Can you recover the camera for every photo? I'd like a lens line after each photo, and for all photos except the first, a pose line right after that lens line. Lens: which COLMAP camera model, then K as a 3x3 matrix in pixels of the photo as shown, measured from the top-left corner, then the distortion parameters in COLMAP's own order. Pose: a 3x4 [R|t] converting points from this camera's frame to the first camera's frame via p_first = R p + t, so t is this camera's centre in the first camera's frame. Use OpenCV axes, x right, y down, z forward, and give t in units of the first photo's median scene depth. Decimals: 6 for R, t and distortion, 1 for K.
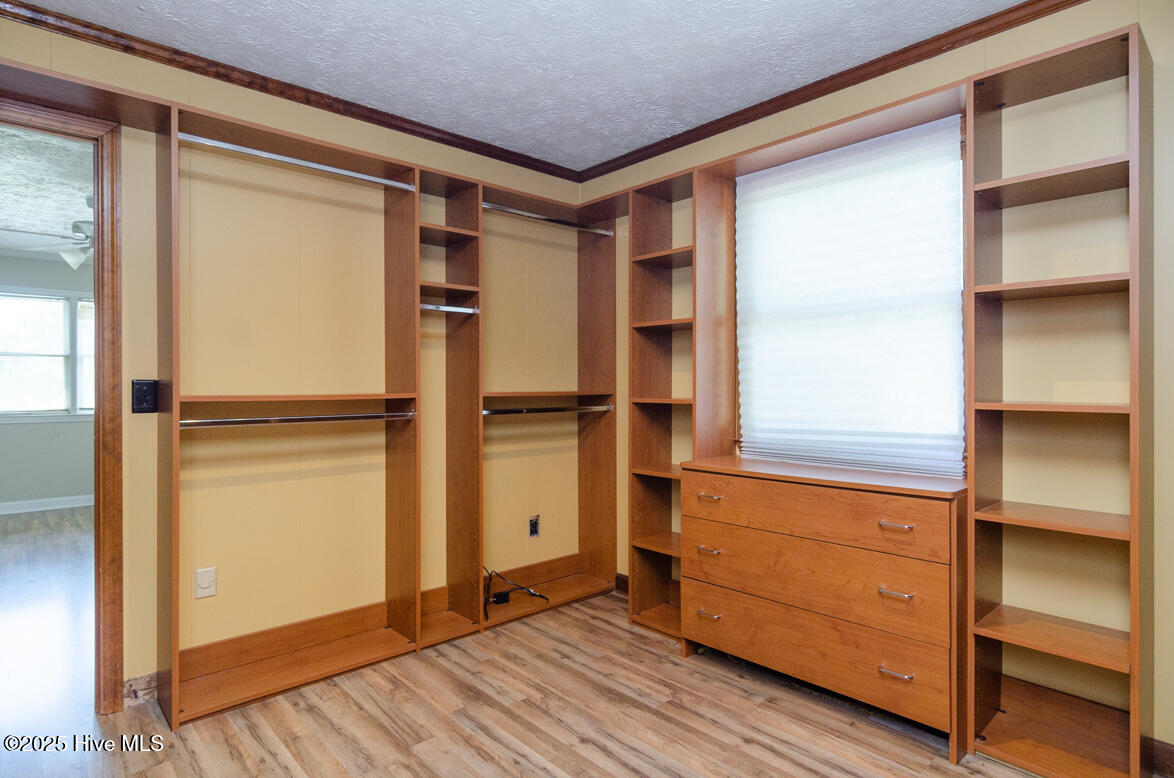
lens RADIAL K [[625.1, 0, 588.1], [0, 625.1, 384.6], [0, 0, 1]] dist [-0.000525, 0.001144]
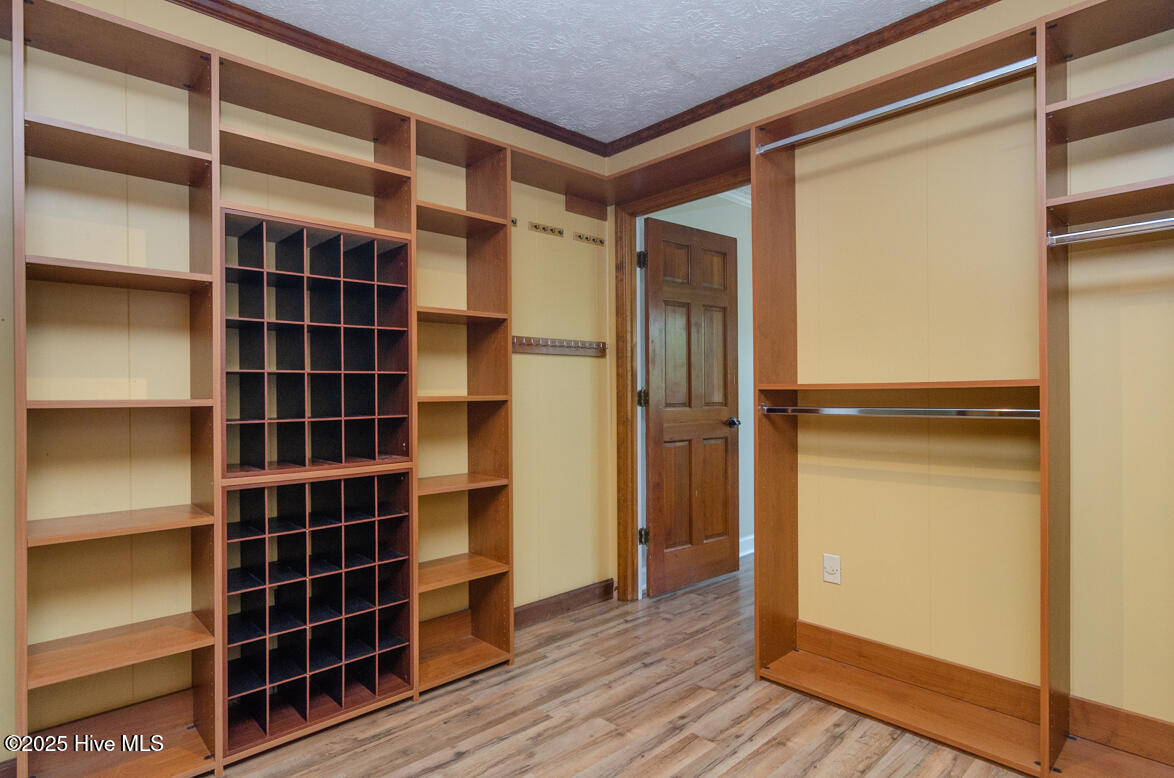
lens RADIAL K [[625.1, 0, 588.6], [0, 625.1, 396.9], [0, 0, 1]] dist [-0.000525, 0.001144]
pose [[0.016124, 0.000582, -0.999870, 0.422302], [0.002454, 0.999997, 0.000622, 0.040739], [0.999867, -0.002463, 0.016123, 0.634239]]
